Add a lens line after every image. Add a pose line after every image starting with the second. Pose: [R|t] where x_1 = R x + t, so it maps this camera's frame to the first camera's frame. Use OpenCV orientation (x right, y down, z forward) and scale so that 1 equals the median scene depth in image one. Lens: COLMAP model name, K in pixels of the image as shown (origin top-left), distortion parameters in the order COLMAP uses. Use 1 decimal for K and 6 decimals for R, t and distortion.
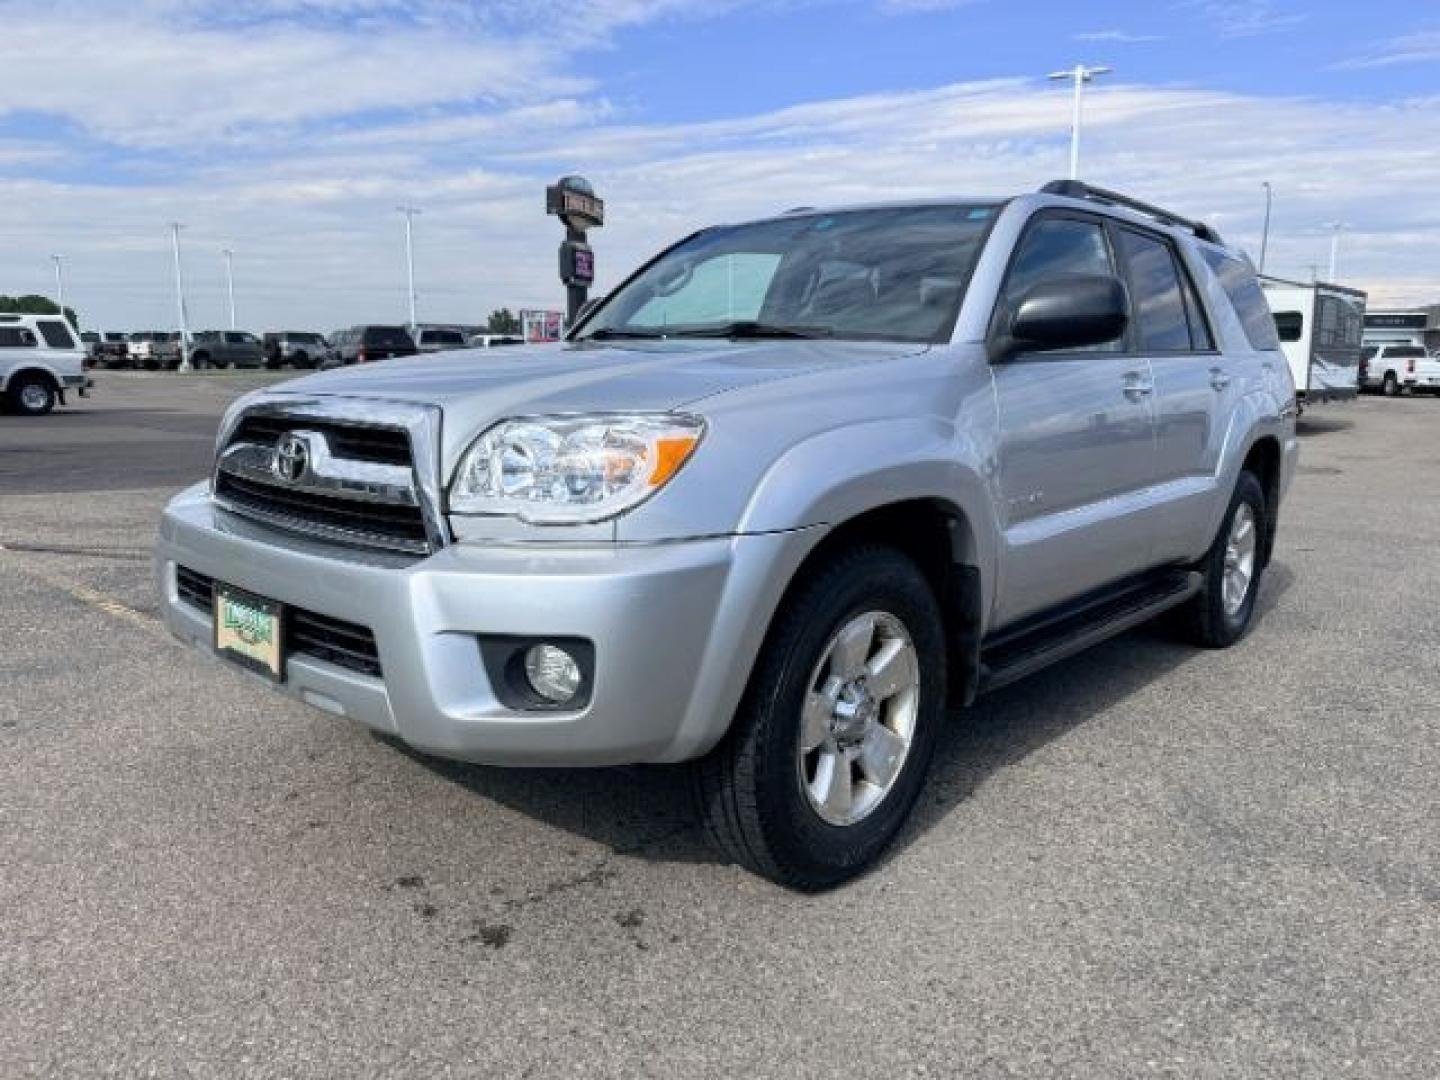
lens RADIAL K [[1059.3, 0, 726.3], [0, 1059.3, 543.1], [0, 0, 1]] dist [0.008379, -0.021948]
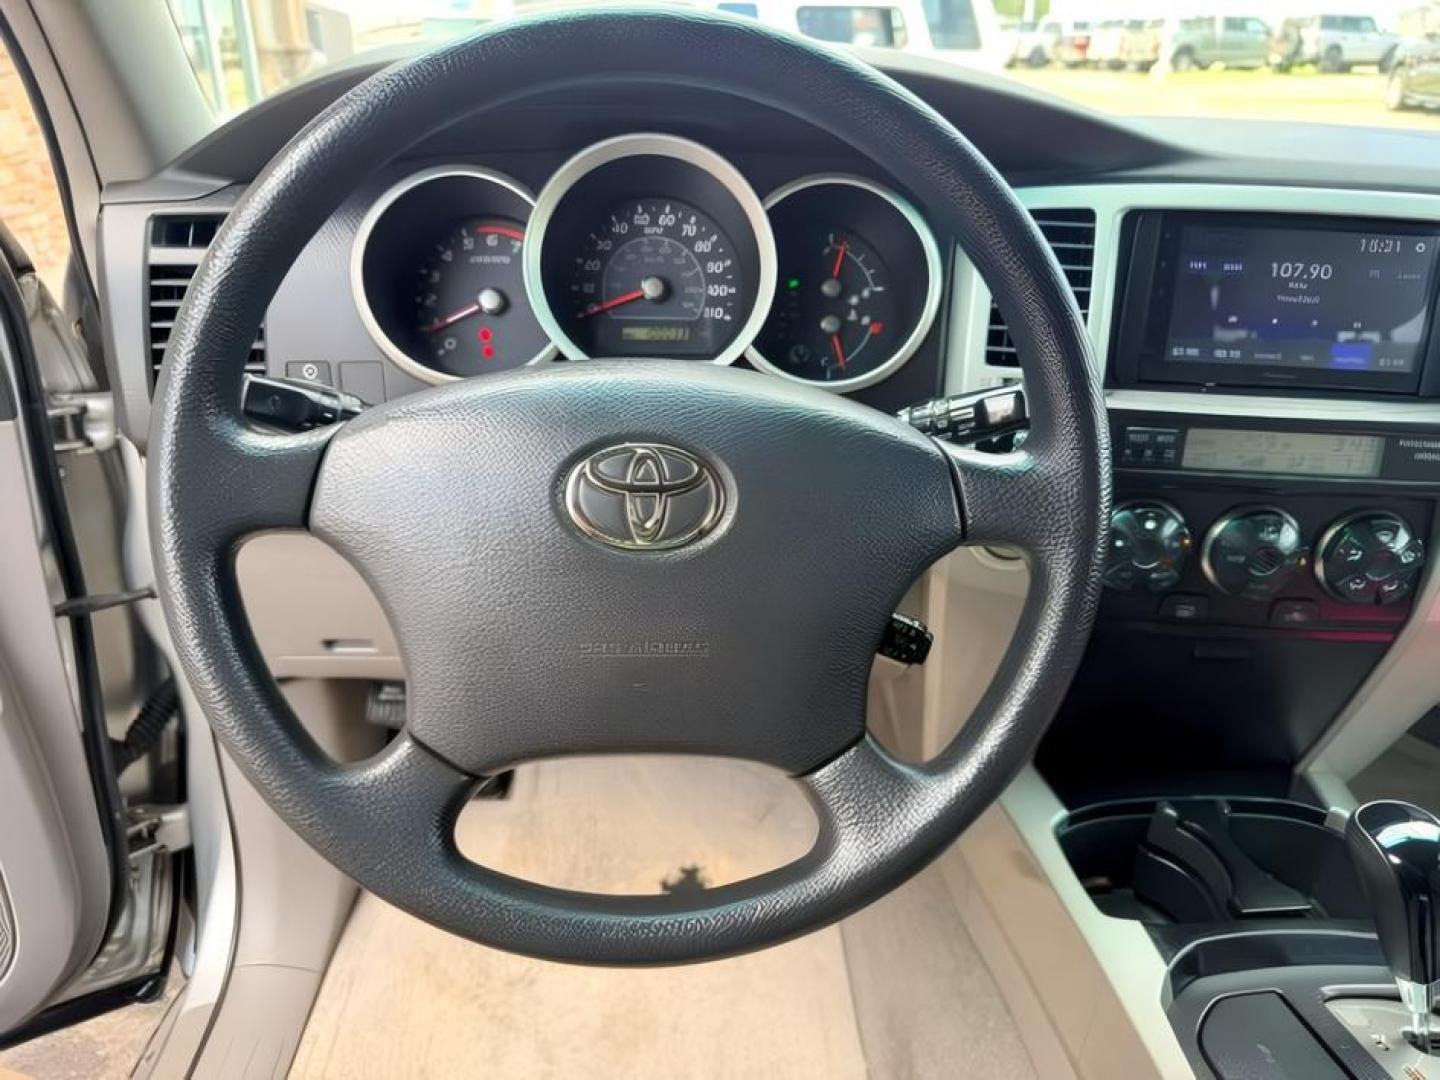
lens RADIAL K [[1070.3, 0, 719.6], [0, 1070.3, 550.8], [0, 0, 1]] dist [0.005403, -0.022077]
pose [[0.688004, 0.295831, -0.662673, -0.139682], [-0.110830, 0.945261, 0.306917, -0.047826], [0.717194, -0.137716, 0.683130, 0.248095]]
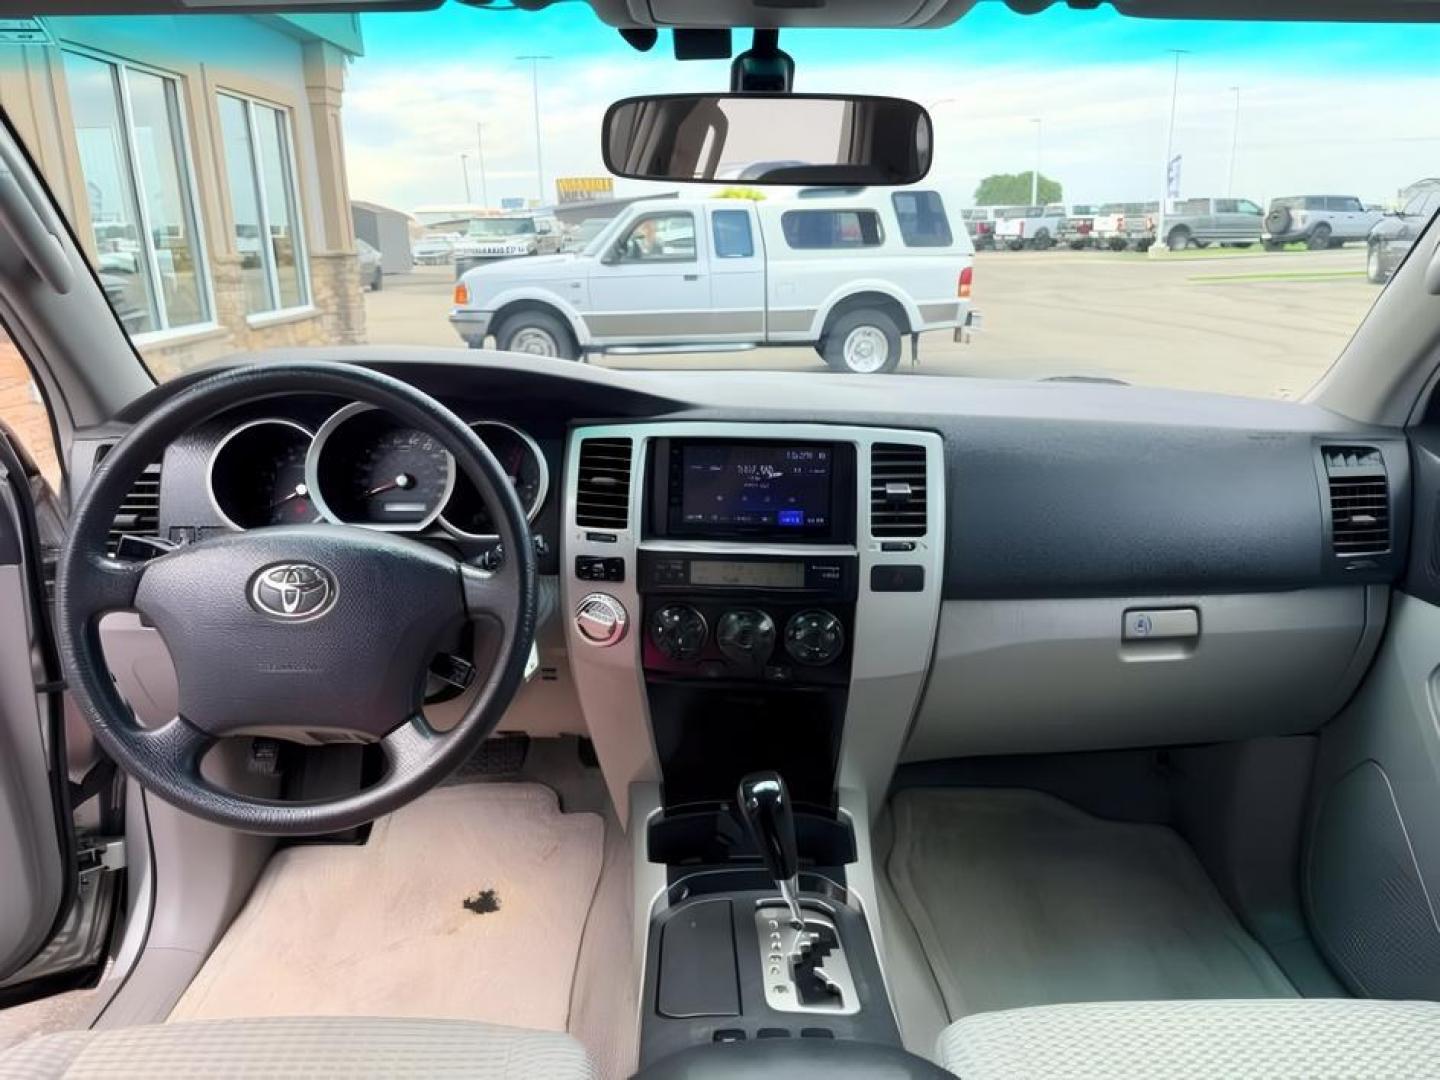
lens RADIAL K [[1059.3, 0, 726.3], [0, 1059.3, 543.1], [0, 0, 1]] dist [0.008379, -0.021948]
pose [[0.668379, 0.183482, -0.720836, -0.128224], [-0.096544, 0.982300, 0.160517, -0.049881], [0.737529, -0.037694, 0.674262, 0.247070]]
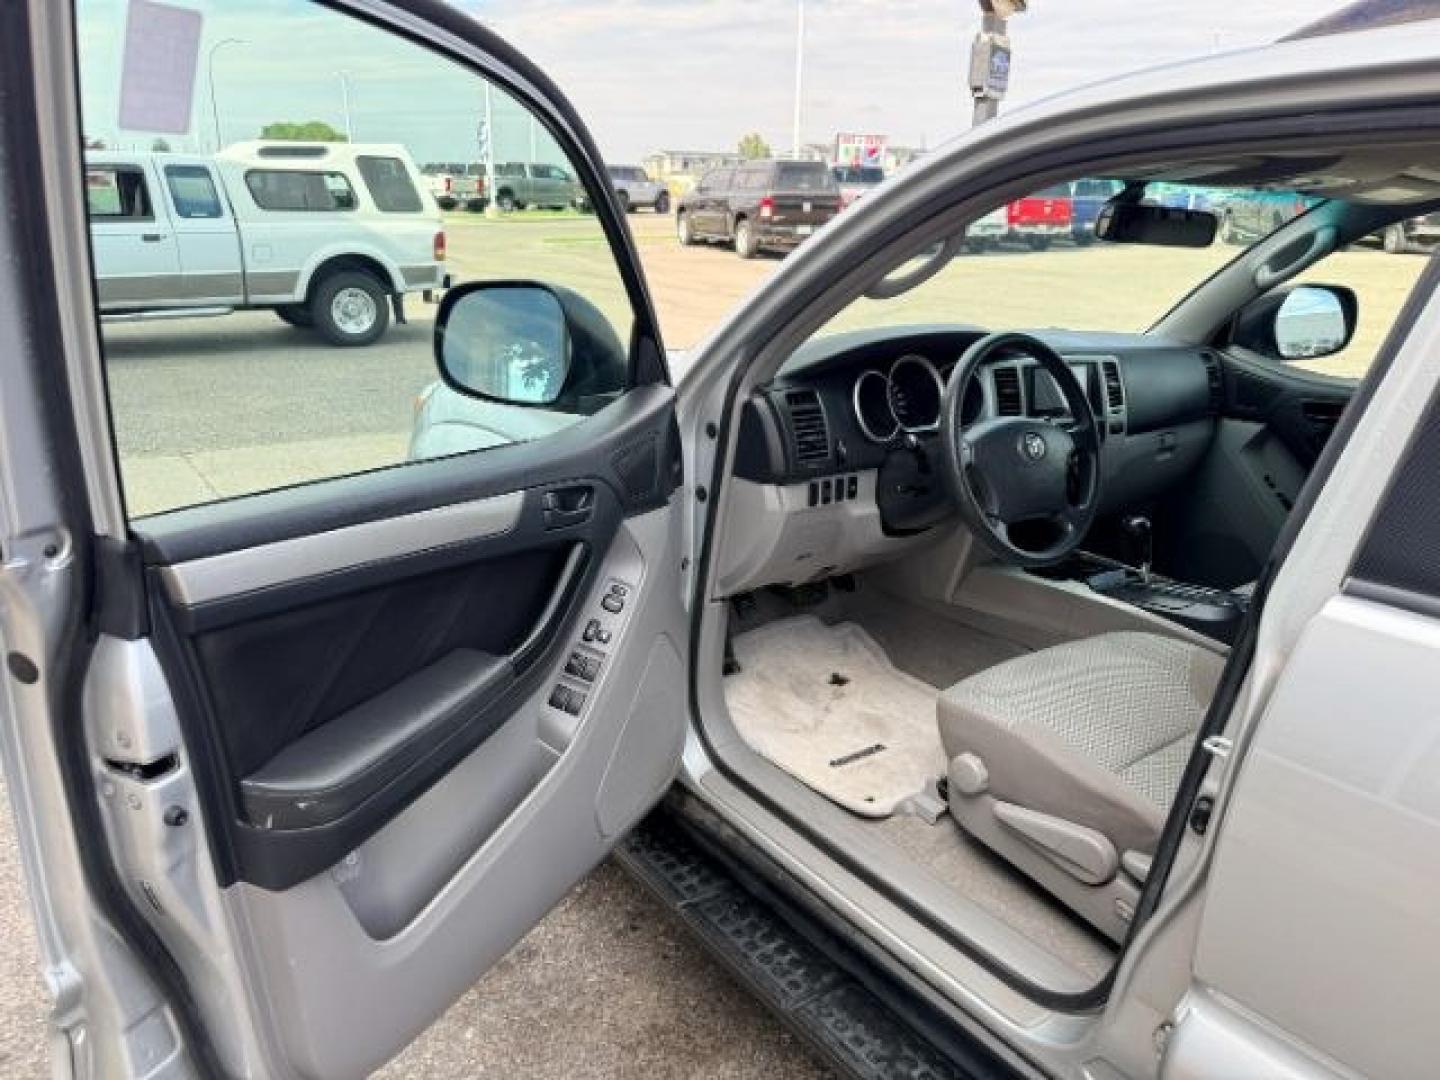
lens RADIAL K [[1026.1, 0, 700.6], [0, 1026.1, 569.3], [0, 0, 1]] dist [0.085899, -0.177248]
pose [[0.972100, 0.087315, -0.217709, -0.149675], [-0.046802, 0.981673, 0.184737, -0.047251], [0.229849, -0.169394, 0.958371, 0.216710]]
